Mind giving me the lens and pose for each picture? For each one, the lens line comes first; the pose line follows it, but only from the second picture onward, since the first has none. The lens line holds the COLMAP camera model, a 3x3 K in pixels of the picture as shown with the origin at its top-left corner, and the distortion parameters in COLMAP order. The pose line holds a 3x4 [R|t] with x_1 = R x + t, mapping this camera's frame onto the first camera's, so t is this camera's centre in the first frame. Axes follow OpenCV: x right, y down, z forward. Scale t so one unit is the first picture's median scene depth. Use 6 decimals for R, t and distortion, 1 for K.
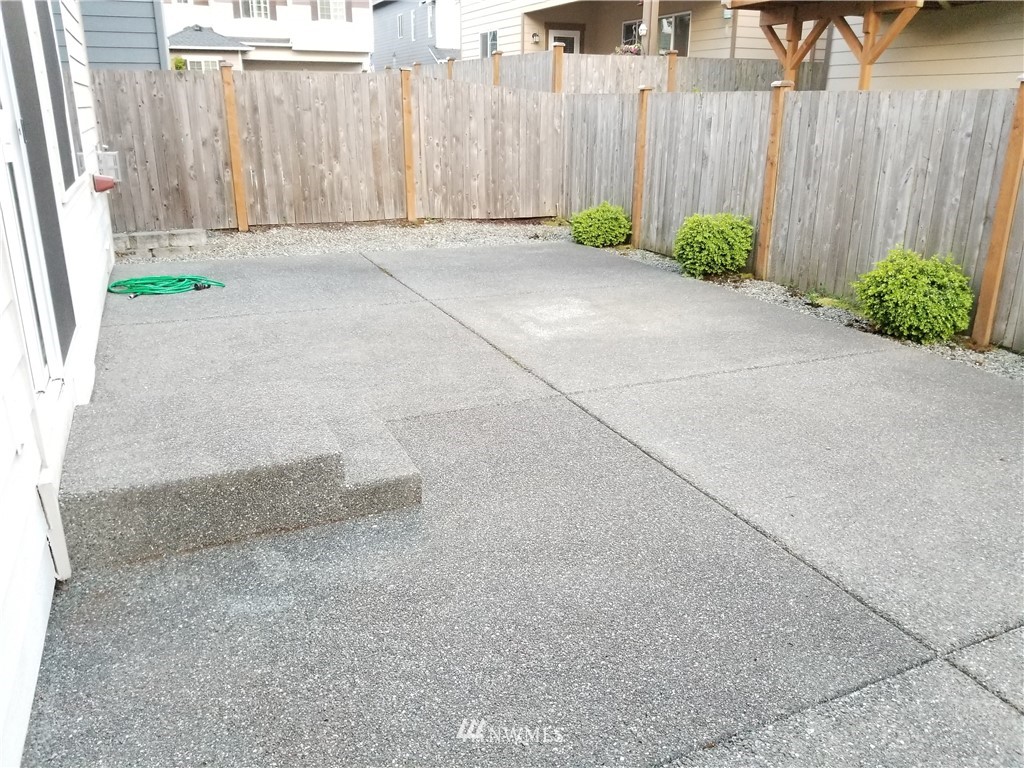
lens RADIAL K [[806.3, 0, 518.3], [0, 806.3, 374.1], [0, 0, 1]] dist [0.065893, -0.118923]
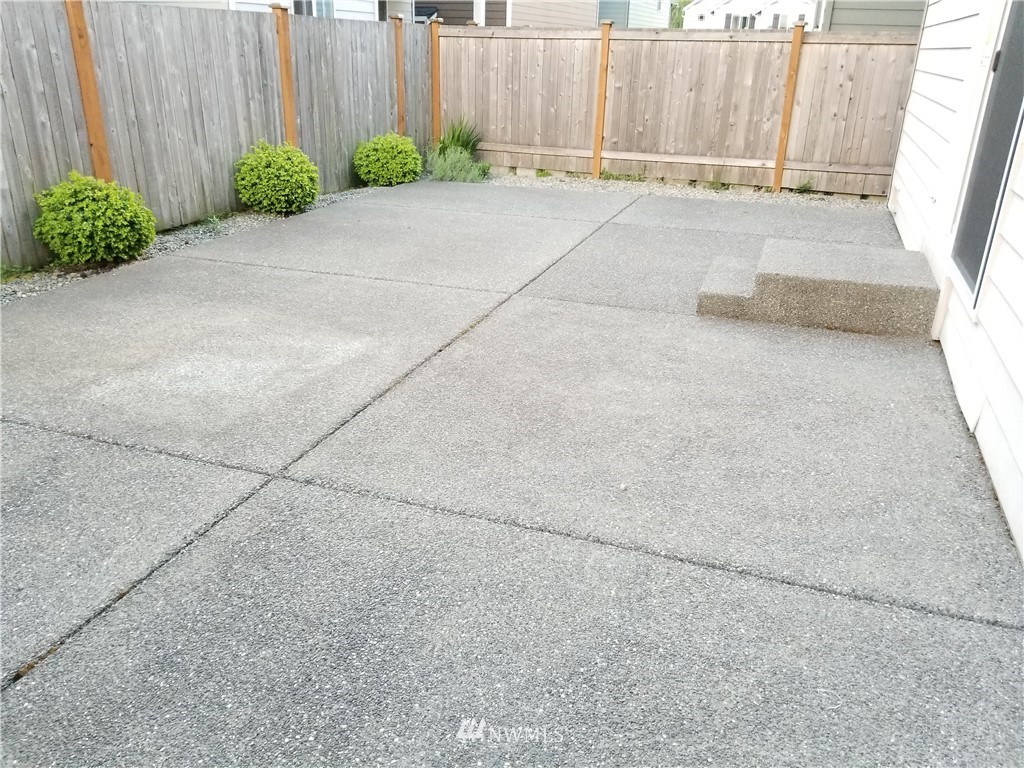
lens RADIAL K [[806.3, 0, 516.1], [0, 806.3, 389.6], [0, 0, 1]] dist [0.065893, -0.118923]
pose [[-0.725734, -0.293473, 0.622241, -0.599588], [0.188360, 0.785134, 0.589988, -0.466544], [-0.661688, 0.545379, -0.514519, 1.444204]]
